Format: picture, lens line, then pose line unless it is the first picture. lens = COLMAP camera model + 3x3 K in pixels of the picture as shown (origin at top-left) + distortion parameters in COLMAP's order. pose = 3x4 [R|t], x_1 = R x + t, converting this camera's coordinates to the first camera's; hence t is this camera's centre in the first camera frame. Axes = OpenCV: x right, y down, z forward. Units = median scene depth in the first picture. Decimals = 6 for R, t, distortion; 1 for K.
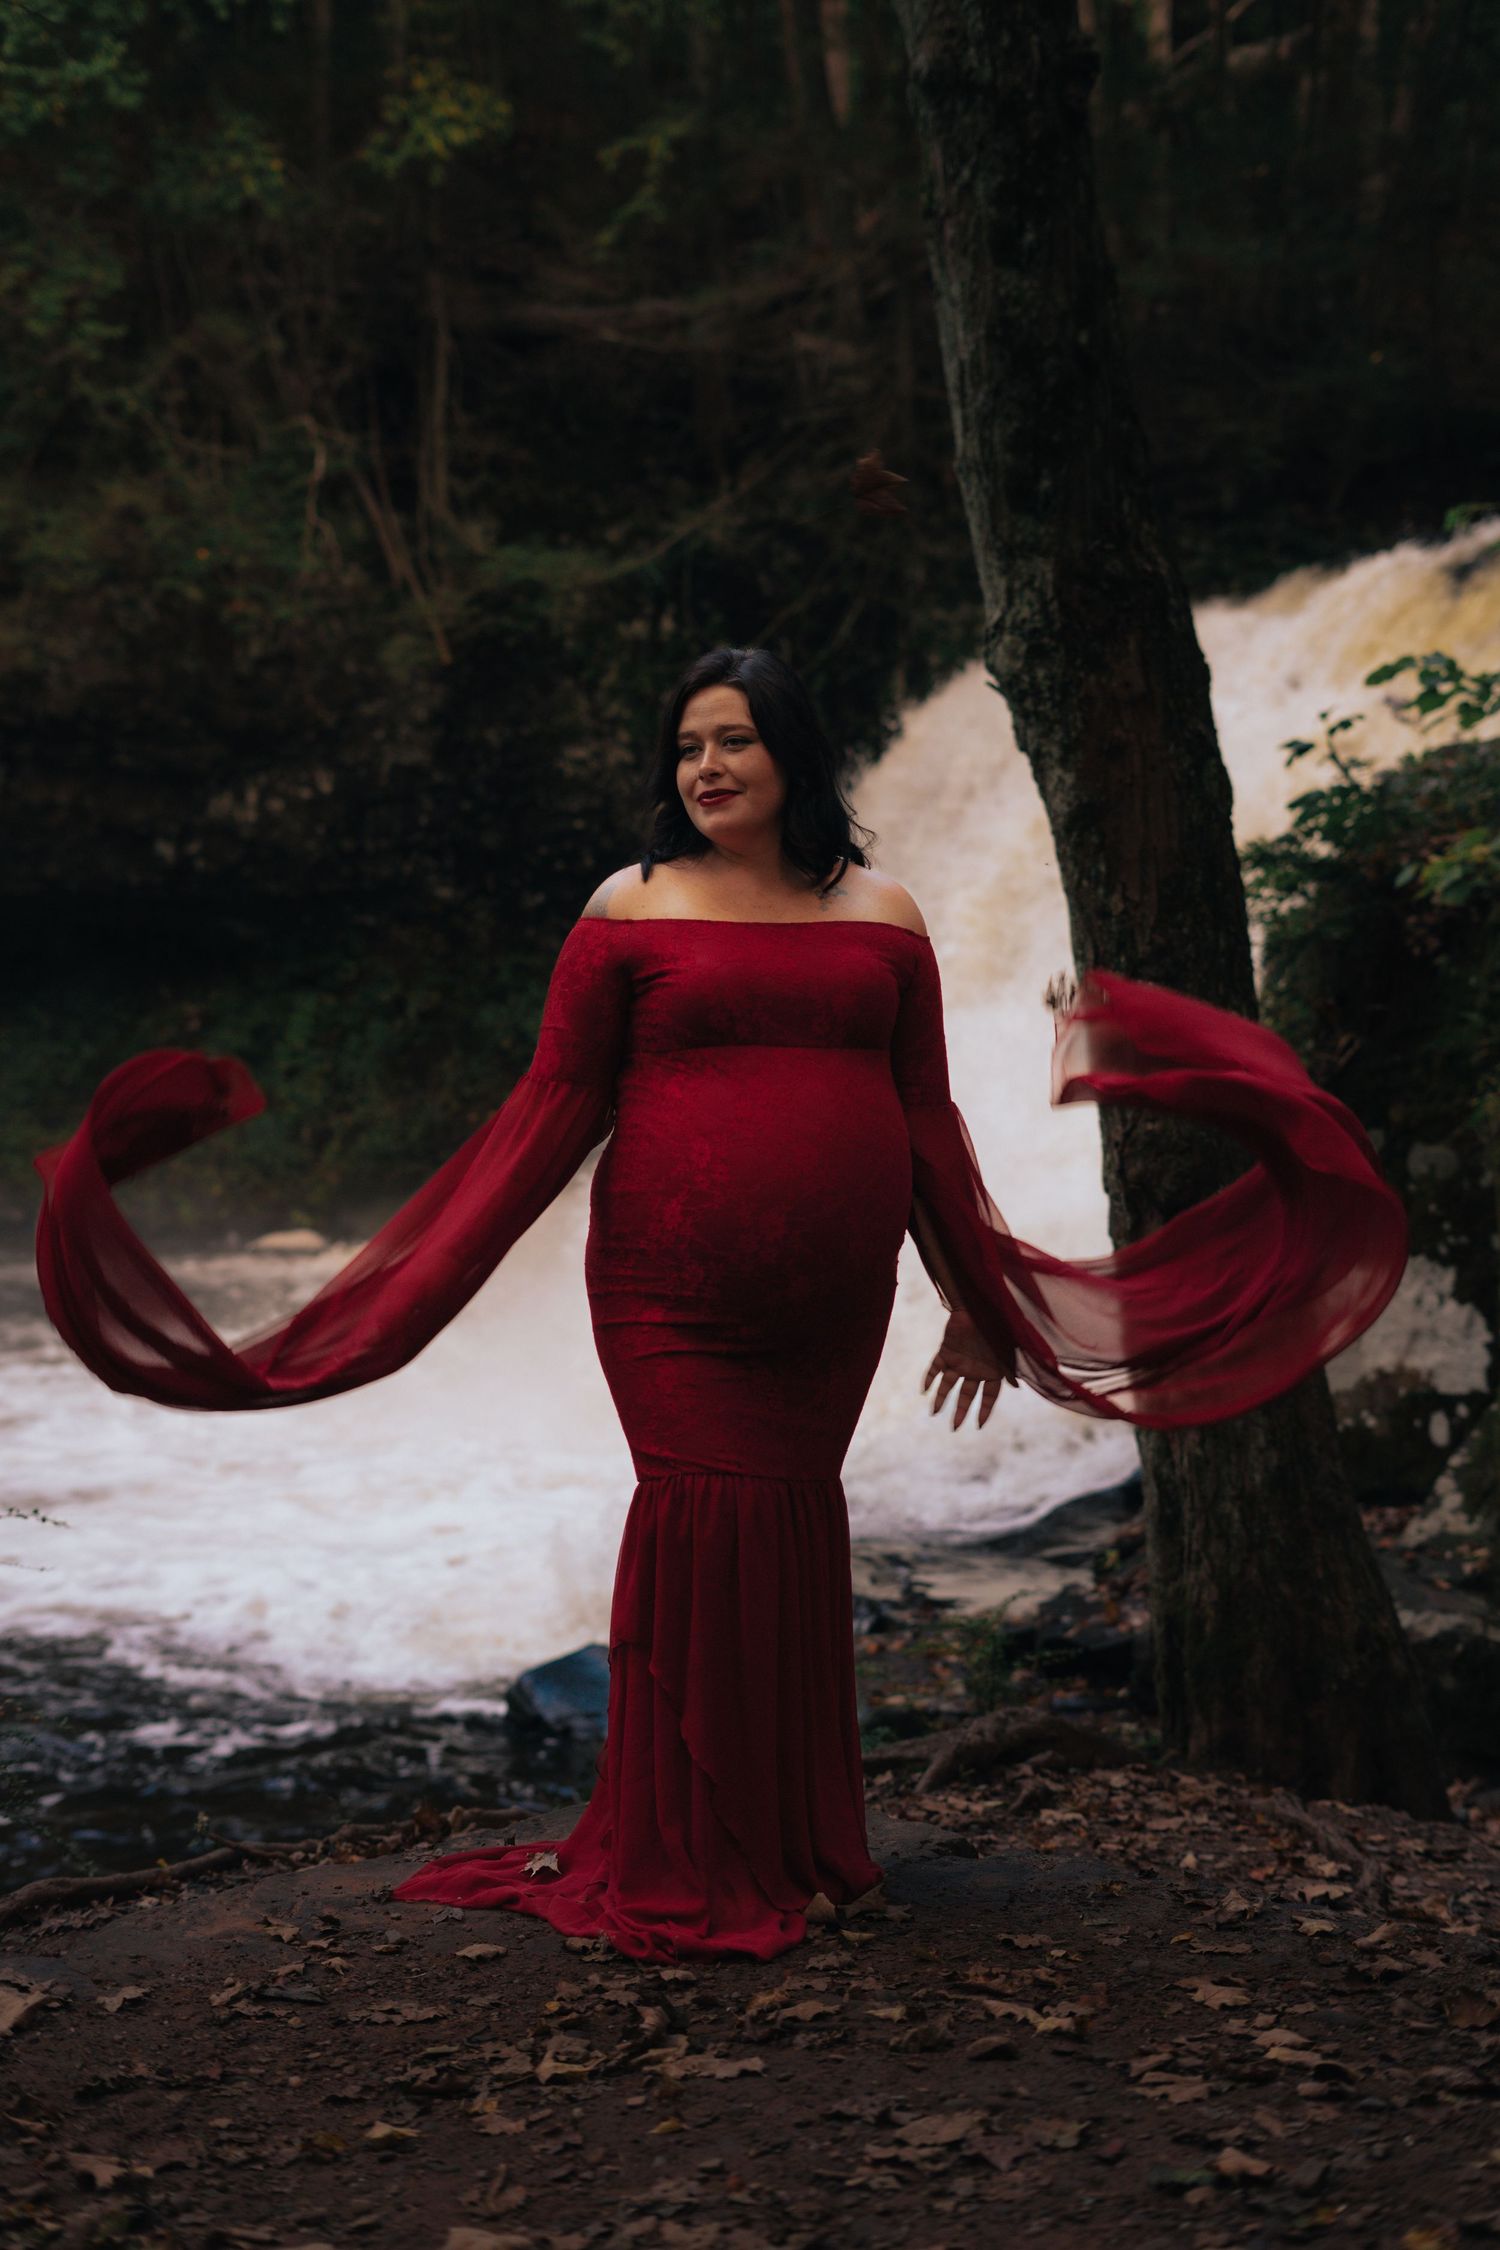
lens RADIAL K [[3371.6, 0, 743.2], [0, 3371.6, 1096.6], [0, 0, 1]] dist [-0.015023, 0.048043]
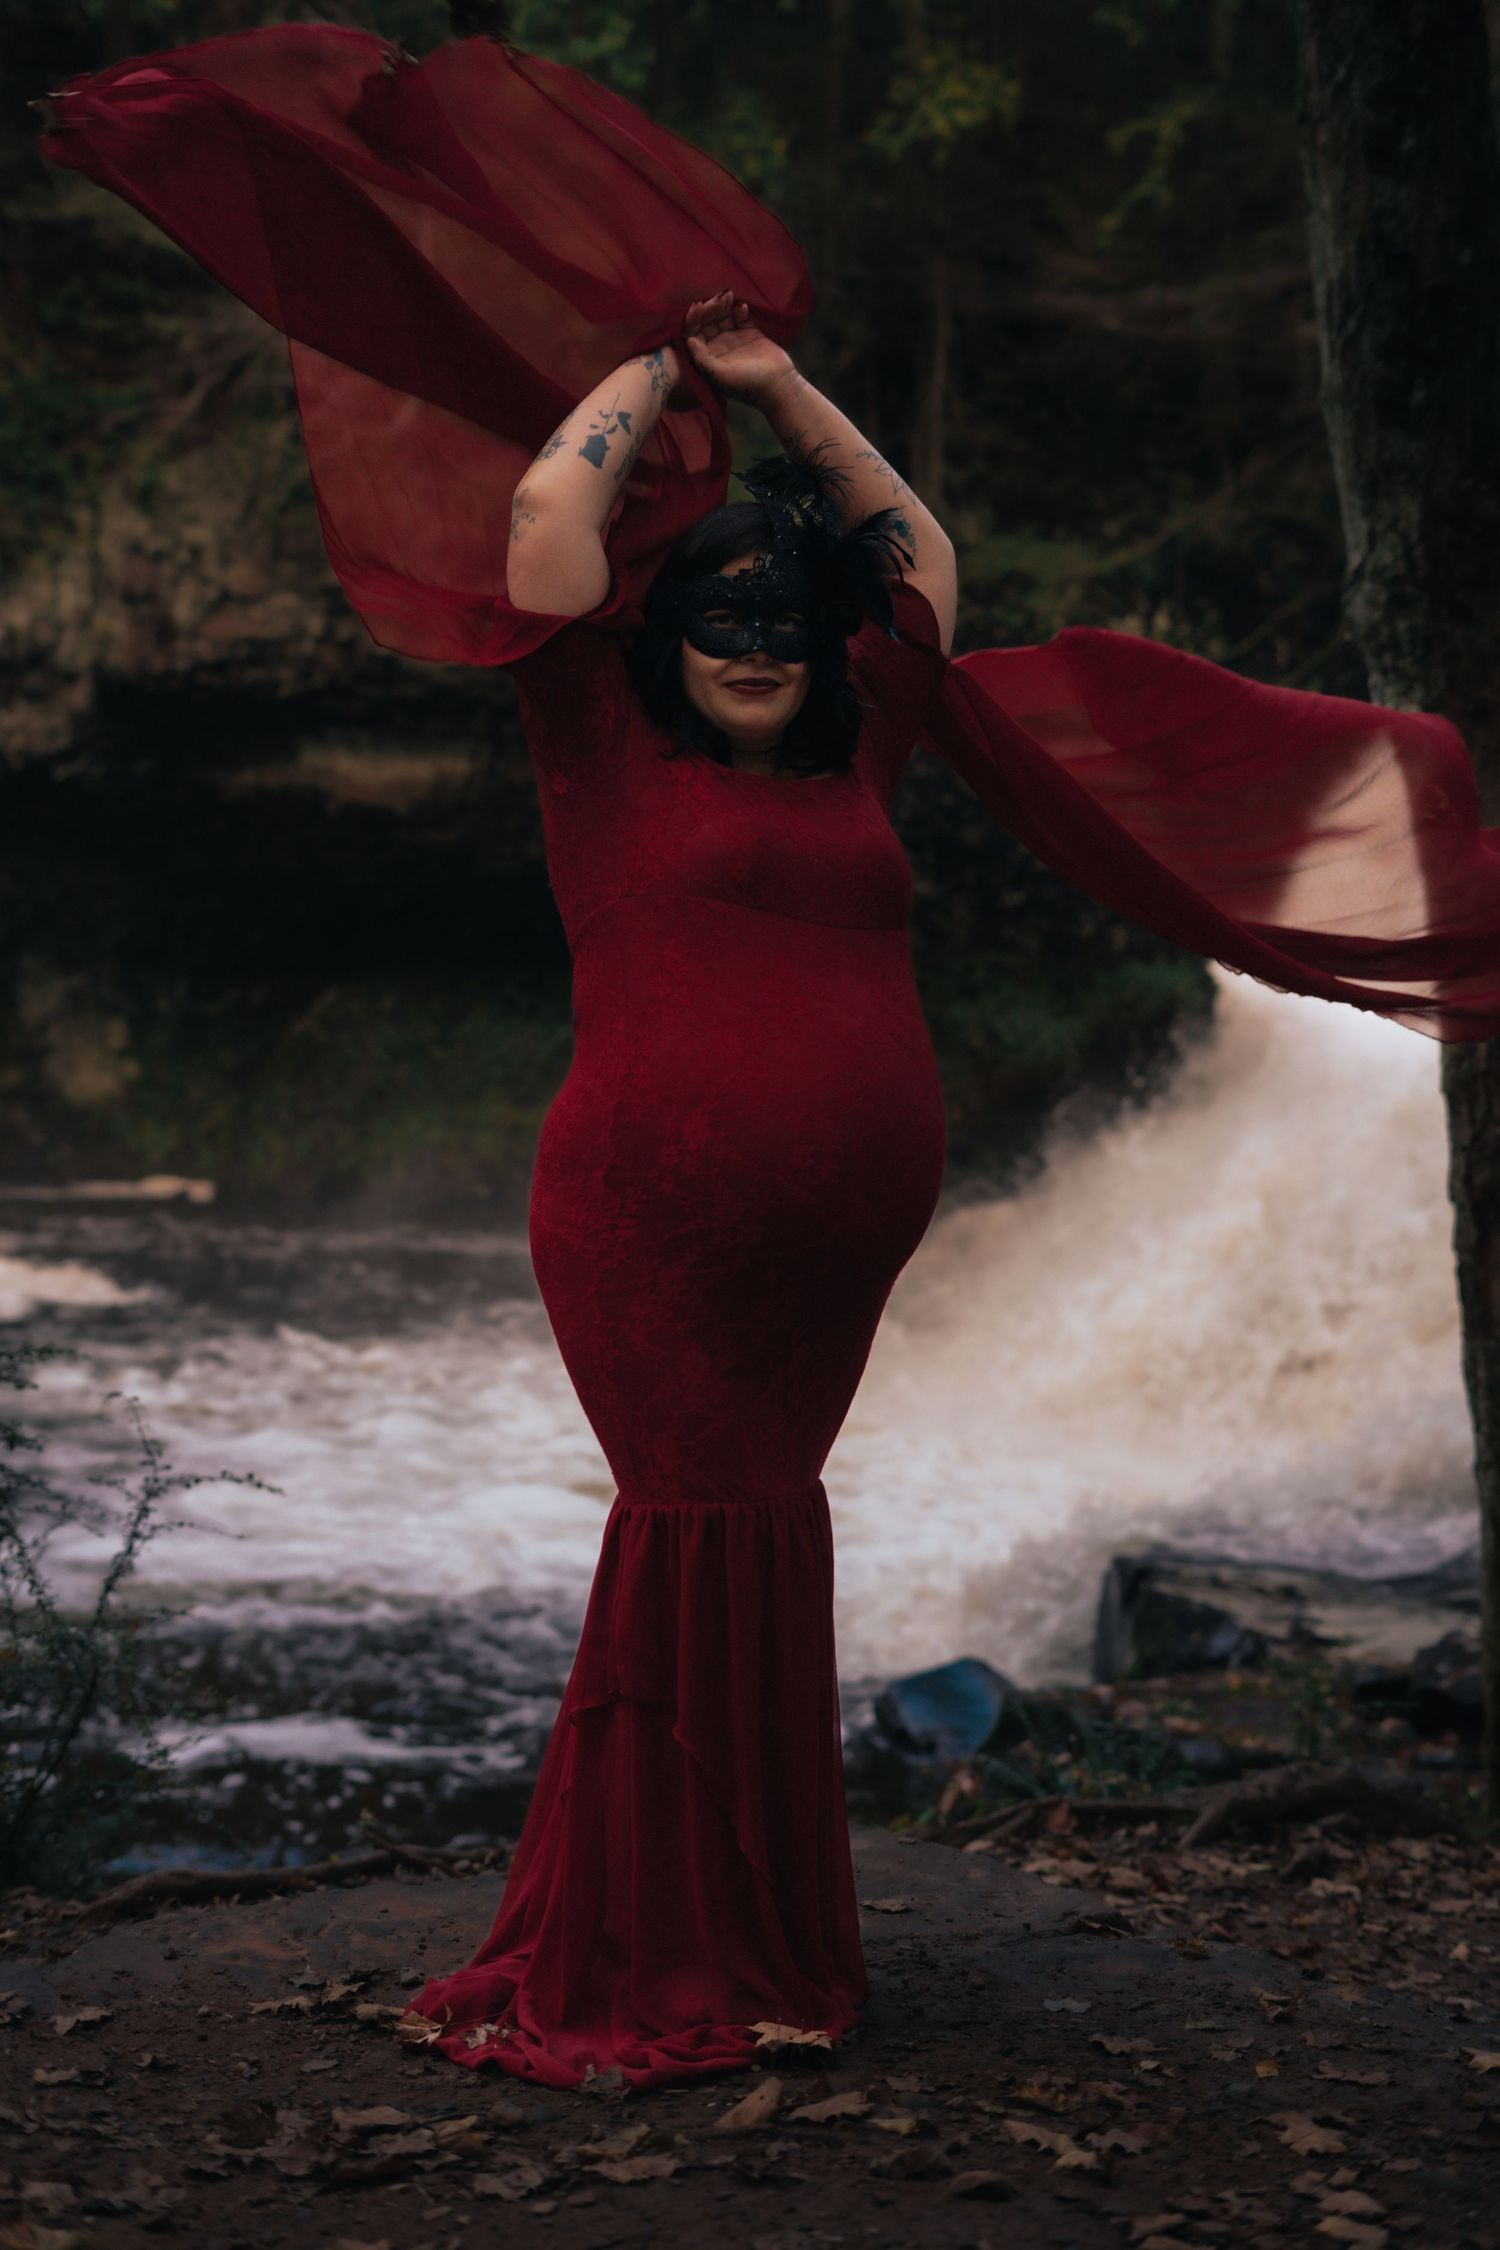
lens RADIAL K [[3371.6, 0, 743.2], [0, 3371.6, 1096.6], [0, 0, 1]] dist [-0.015023, 0.048043]
pose [[0.987366, 0.047773, -0.151084, 0.038810], [-0.048078, 0.998842, 0.001632, 0.005634], [0.150987, 0.005653, 0.988520, 0.053497]]
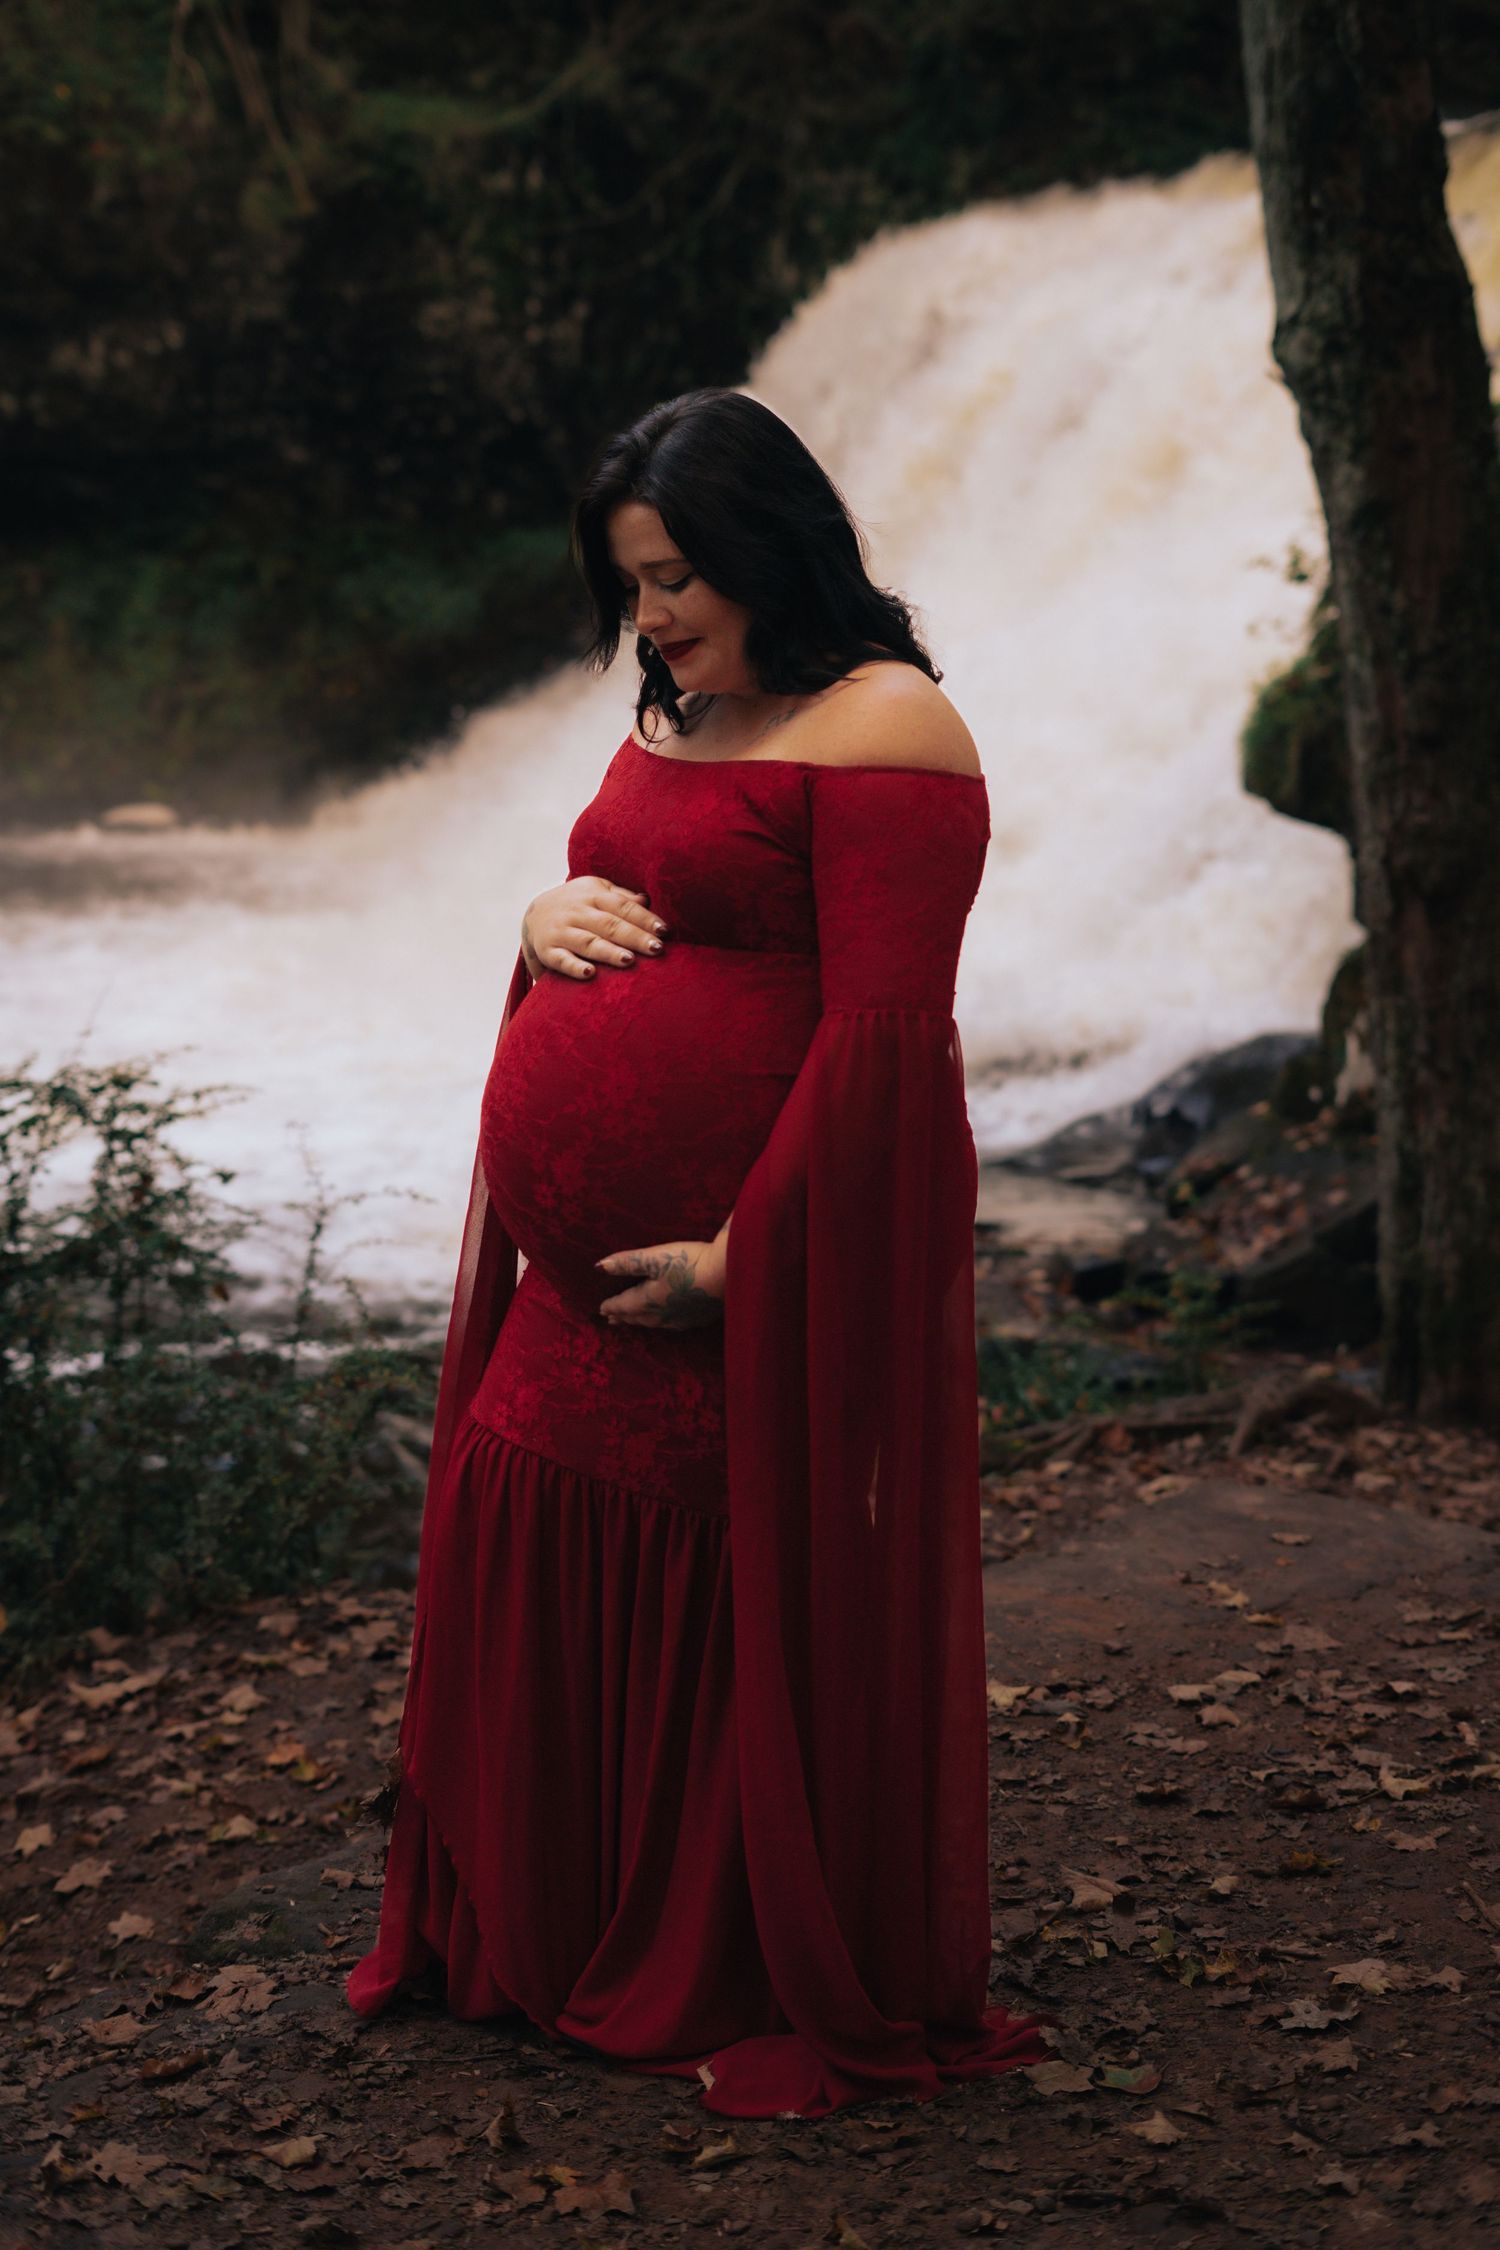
lens RADIAL K [[3431.2, 0, 750.0], [0, 3431.2, 1125.0], [0, 0, 1]] dist [-0.009025, 0.002889]
pose [[0.996847, 0.011542, 0.078502, -0.114563], [-0.022245, 0.990339, 0.136873, -0.025791], [-0.076163, -0.138187, 0.987473, -0.026910]]
